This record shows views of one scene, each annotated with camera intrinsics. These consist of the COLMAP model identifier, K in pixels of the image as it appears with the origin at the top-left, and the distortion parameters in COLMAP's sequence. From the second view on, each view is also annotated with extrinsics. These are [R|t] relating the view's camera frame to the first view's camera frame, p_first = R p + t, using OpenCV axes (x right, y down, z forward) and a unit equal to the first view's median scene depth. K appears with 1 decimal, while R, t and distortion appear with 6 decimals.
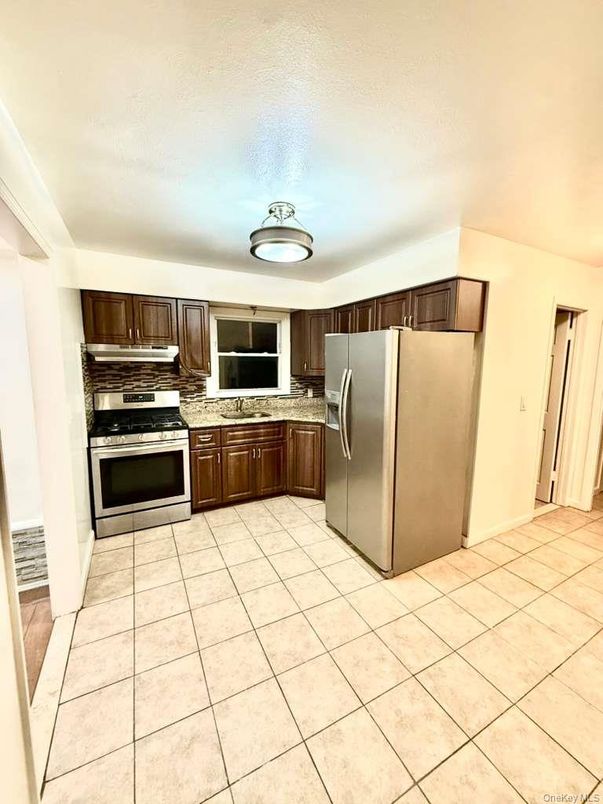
lens RADIAL K [[321.9, 0, 300.9], [0, 321.9, 398.6], [0, 0, 1]] dist [0.000517, 0.000085]
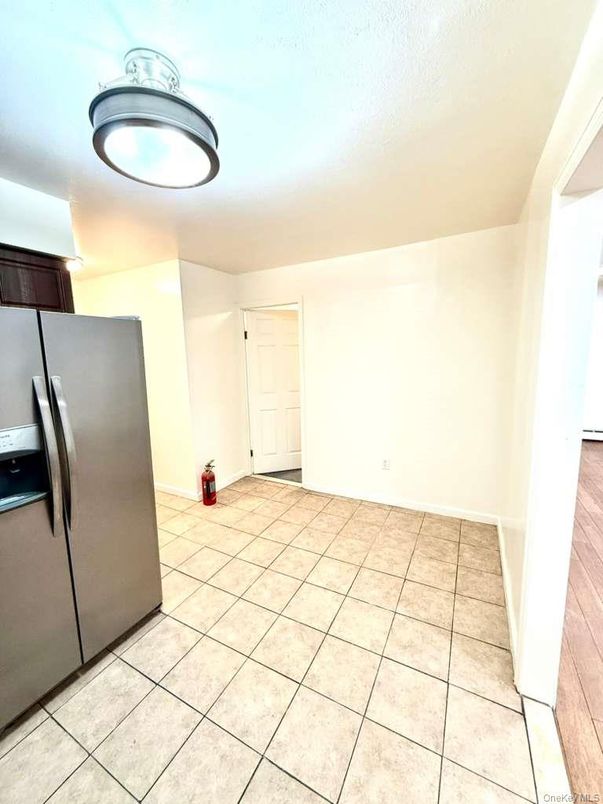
lens RADIAL K [[321.9, 0, 302.5], [0, 321.9, 400.7], [0, 0, 1]] dist [0.000517, 0.000085]
pose [[-0.568558, -0.113985, 0.814708, -0.829694], [0.125103, 0.966855, 0.222576, -0.181854], [-0.813075, 0.228470, -0.535453, 1.438574]]
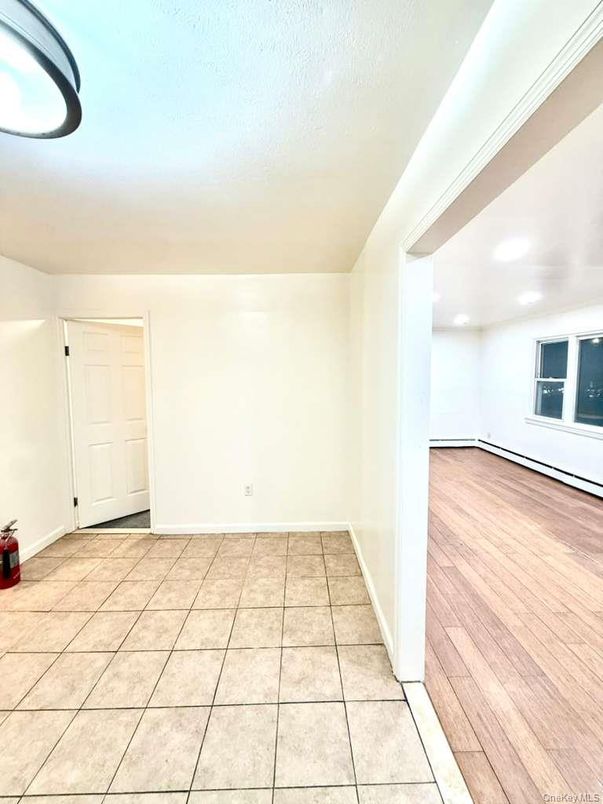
lens RADIAL K [[321.9, 0, 305.3], [0, 321.9, 400.6], [0, 0, 1]] dist [0.000517, 0.000085]
pose [[-0.895467, -0.037790, 0.443521, -0.687739], [0.053832, 0.979883, 0.192176, -0.176503], [-0.441861, 0.195963, -0.875418, 1.481365]]
